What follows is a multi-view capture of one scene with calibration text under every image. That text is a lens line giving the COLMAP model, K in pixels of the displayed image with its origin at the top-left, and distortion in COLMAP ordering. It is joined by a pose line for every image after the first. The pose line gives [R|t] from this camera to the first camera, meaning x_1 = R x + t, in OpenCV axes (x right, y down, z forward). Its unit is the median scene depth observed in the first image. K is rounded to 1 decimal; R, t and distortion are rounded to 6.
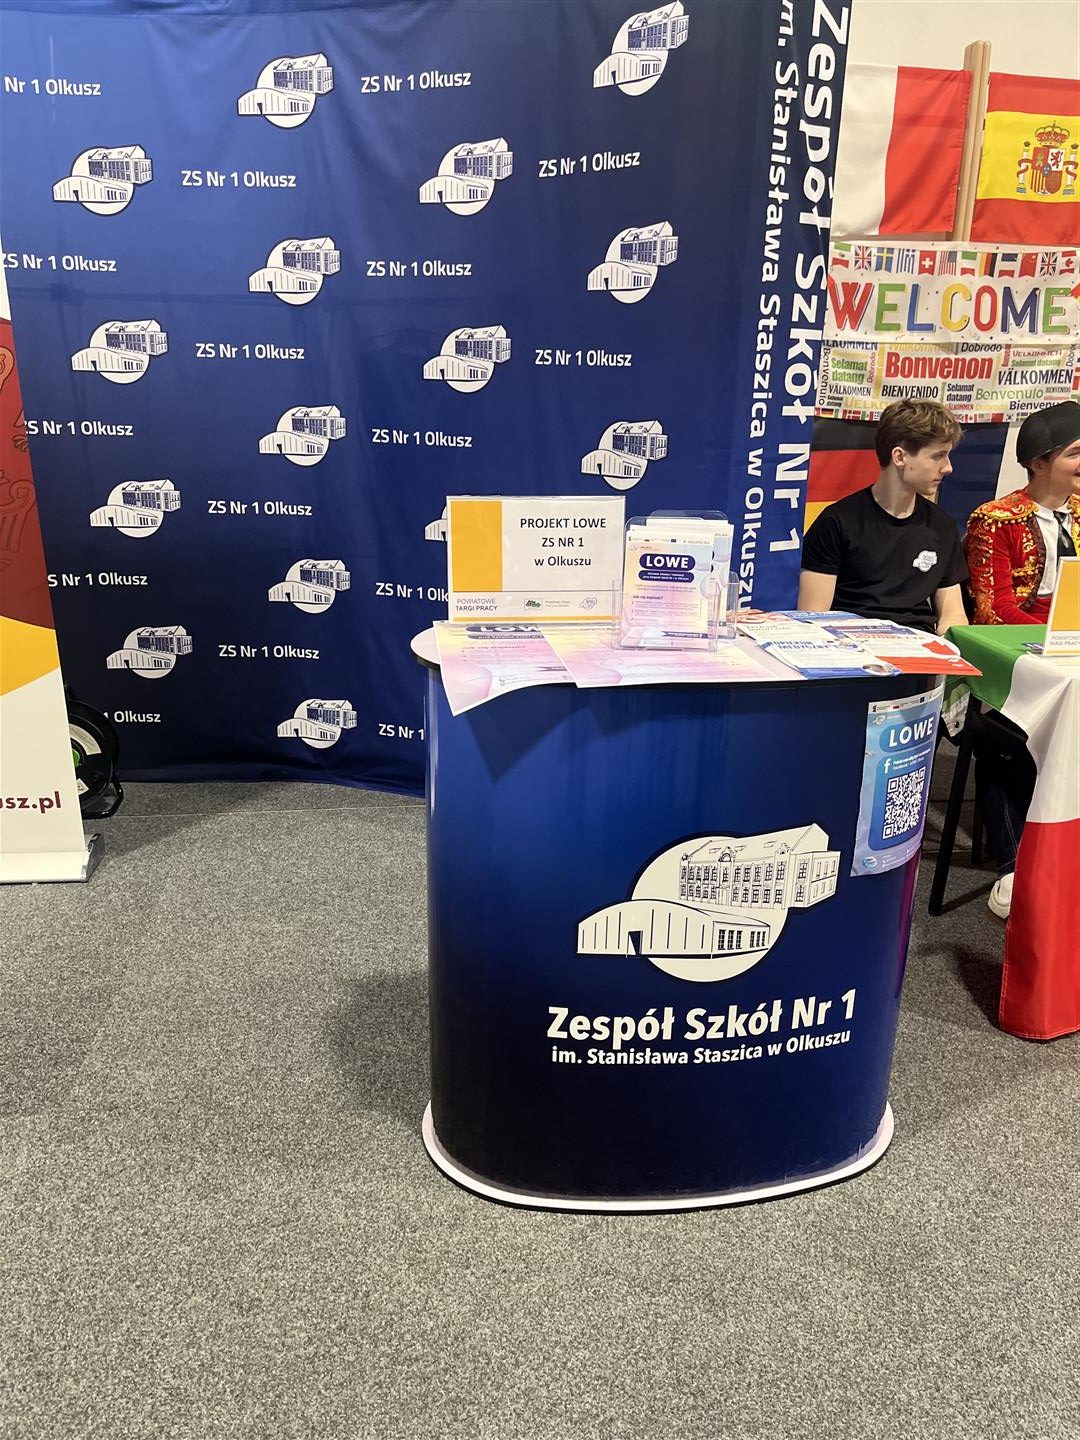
lens RADIAL K [[1130.1, 0, 541.0], [0, 1130.1, 722.4], [0, 0, 1]] dist [-0.006013, -0.044583]
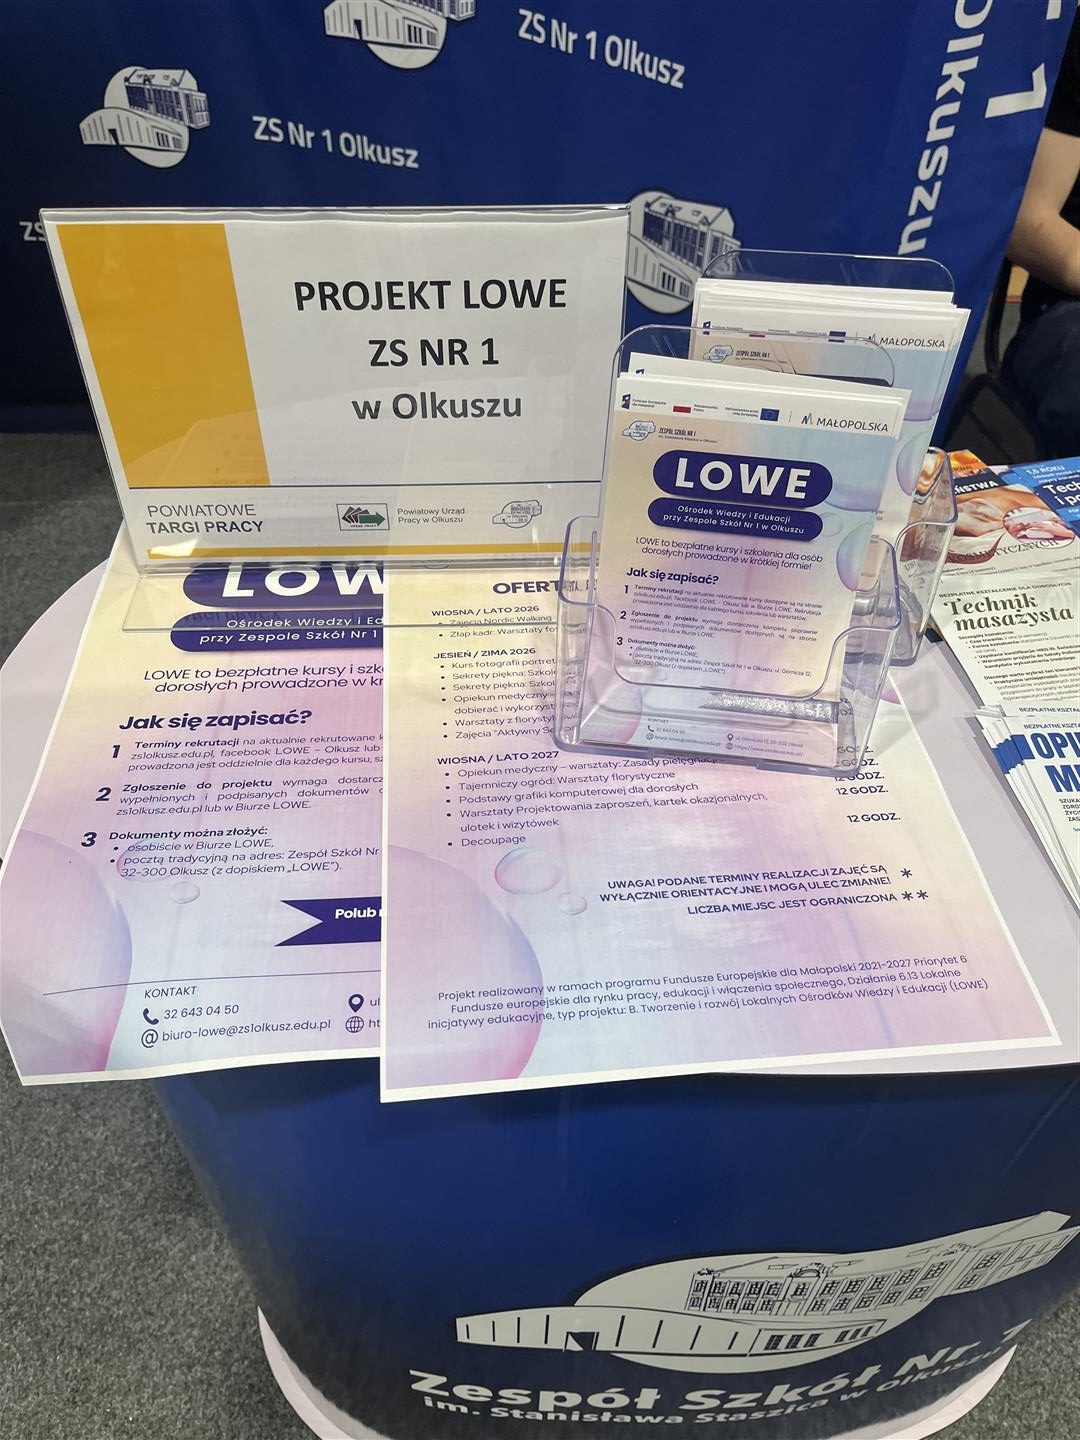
lens RADIAL K [[1130.1, 0, 540.1], [0, 1130.1, 721.8], [0, 0, 1]] dist [-0.006013, -0.044583]
pose [[0.997547, 0.046769, -0.052084, 0.072360], [-0.016581, 0.880746, 0.473299, -0.220917], [0.068009, -0.471275, 0.879360, 0.662110]]
